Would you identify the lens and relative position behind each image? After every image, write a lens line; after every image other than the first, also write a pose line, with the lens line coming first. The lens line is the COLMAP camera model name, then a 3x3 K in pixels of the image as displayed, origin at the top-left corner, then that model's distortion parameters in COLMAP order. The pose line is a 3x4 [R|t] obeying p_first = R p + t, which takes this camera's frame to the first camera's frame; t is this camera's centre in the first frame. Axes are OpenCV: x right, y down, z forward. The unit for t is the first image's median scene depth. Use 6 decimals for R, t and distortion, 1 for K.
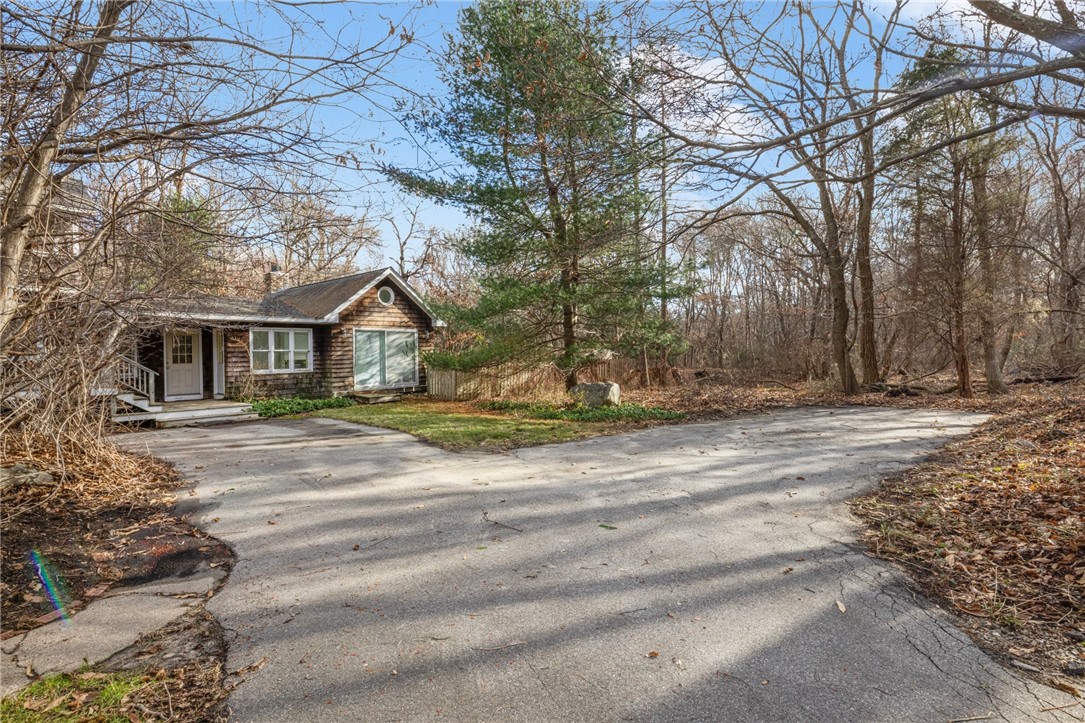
lens RADIAL K [[508.8, 0, 532.3], [0, 508.8, 356.6], [0, 0, 1]] dist [-0.004170, 0.000236]
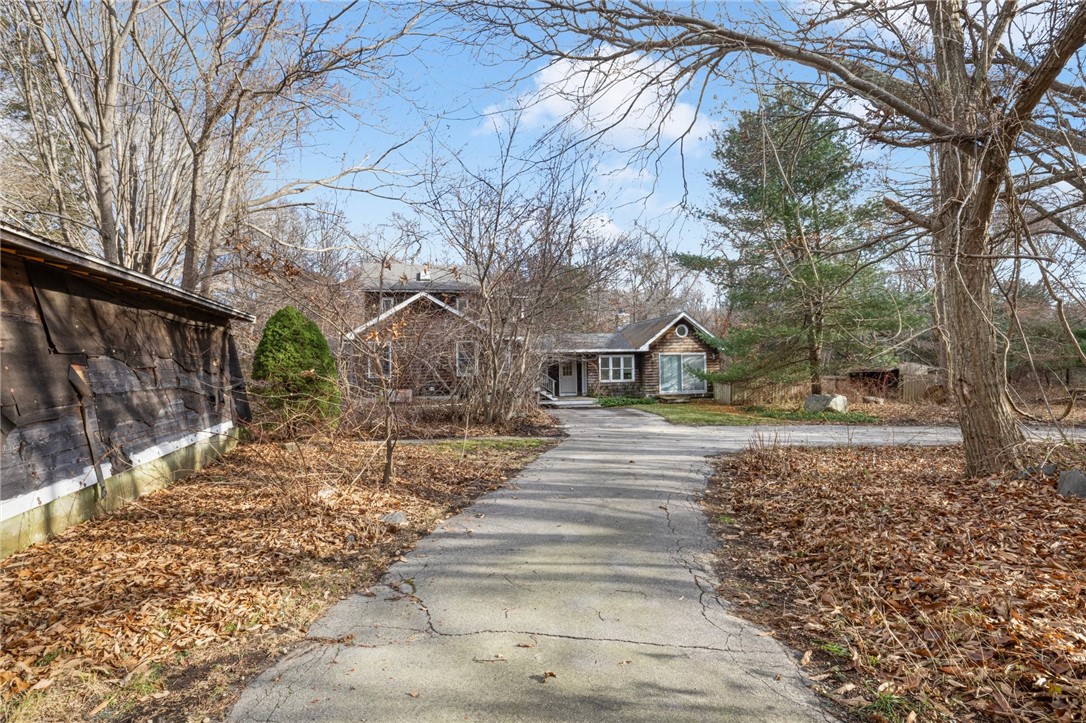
lens RADIAL K [[509.3, 0, 538.5], [0, 509.3, 361.0], [0, 0, 1]] dist [-0.004170, 0.000236]
pose [[0.777904, -0.002768, -0.628377, 0.359808], [-0.001875, 0.999976, -0.006727, -0.025108], [0.628380, 0.006412, 0.777880, -0.463268]]
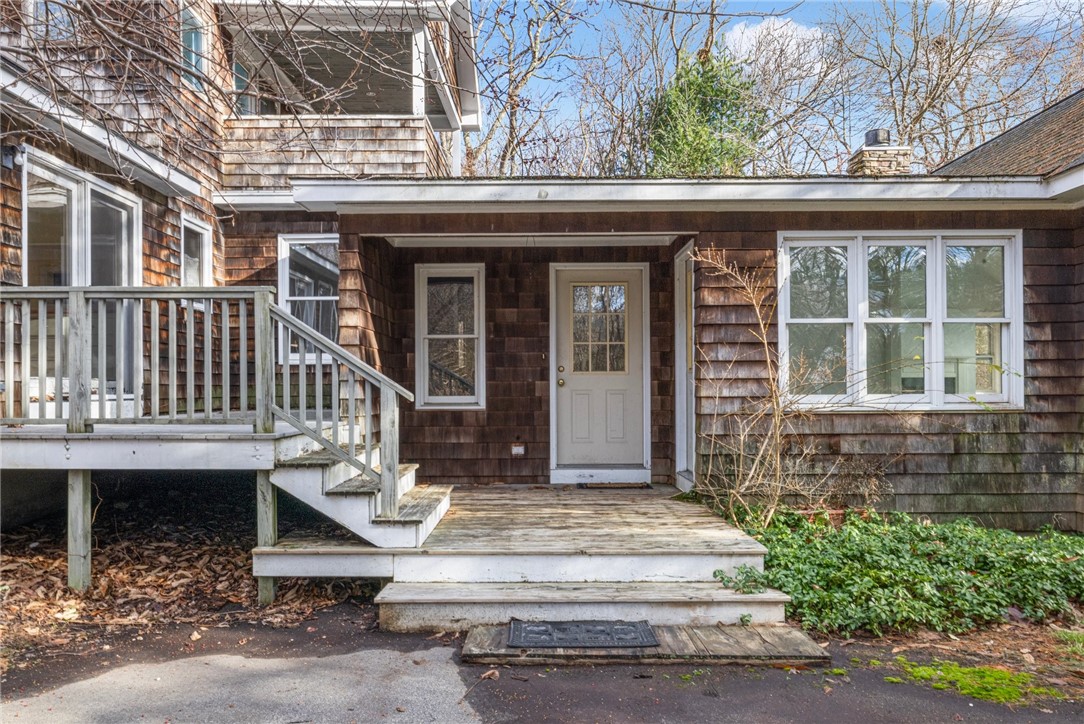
lens RADIAL K [[820.4, 0, 537.5], [0, 820.4, 388.7], [0, 0, 1]] dist [0.009459, 0.001802]
pose [[0.654951, 0.010325, -0.755601, -0.301285], [-0.010651, 0.999933, 0.004431, 0.021968], [0.755596, 0.005146, 0.655018, 0.598121]]
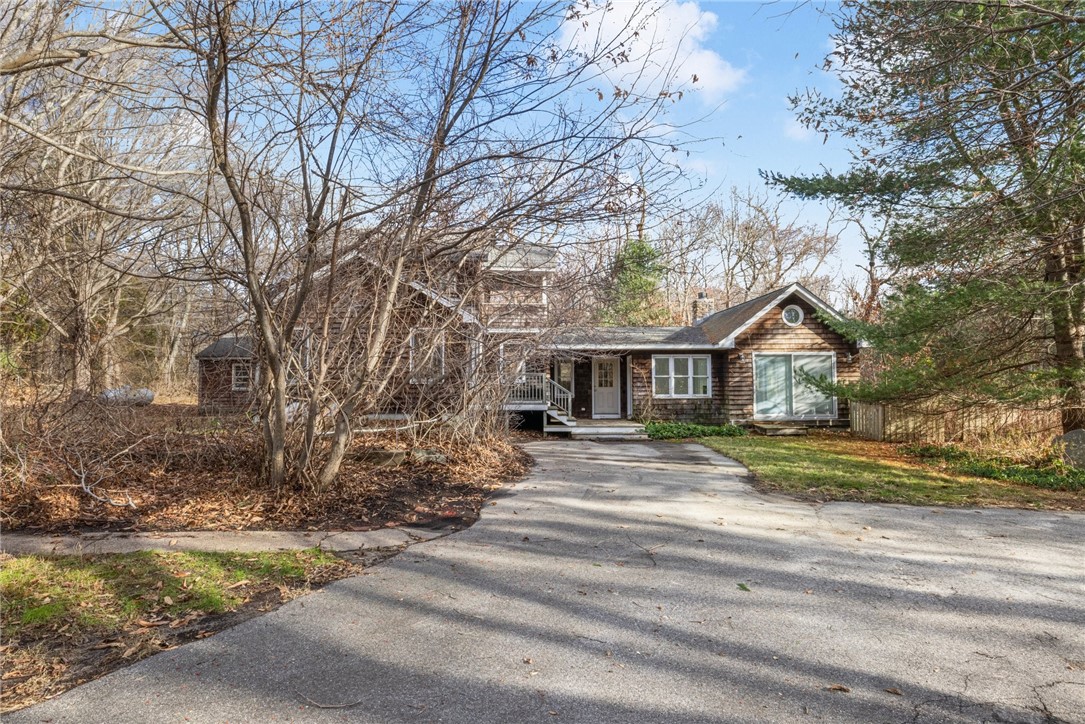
lens RADIAL K [[558.0, 0, 539.4], [0, 558.0, 358.6], [0, 0, 1]] dist [0.000637, 0.000274]
pose [[0.662842, -0.019017, -0.748518, 0.168700], [-0.012669, 0.999249, -0.036607, -0.002929], [0.748652, 0.033747, 0.662103, 0.028879]]
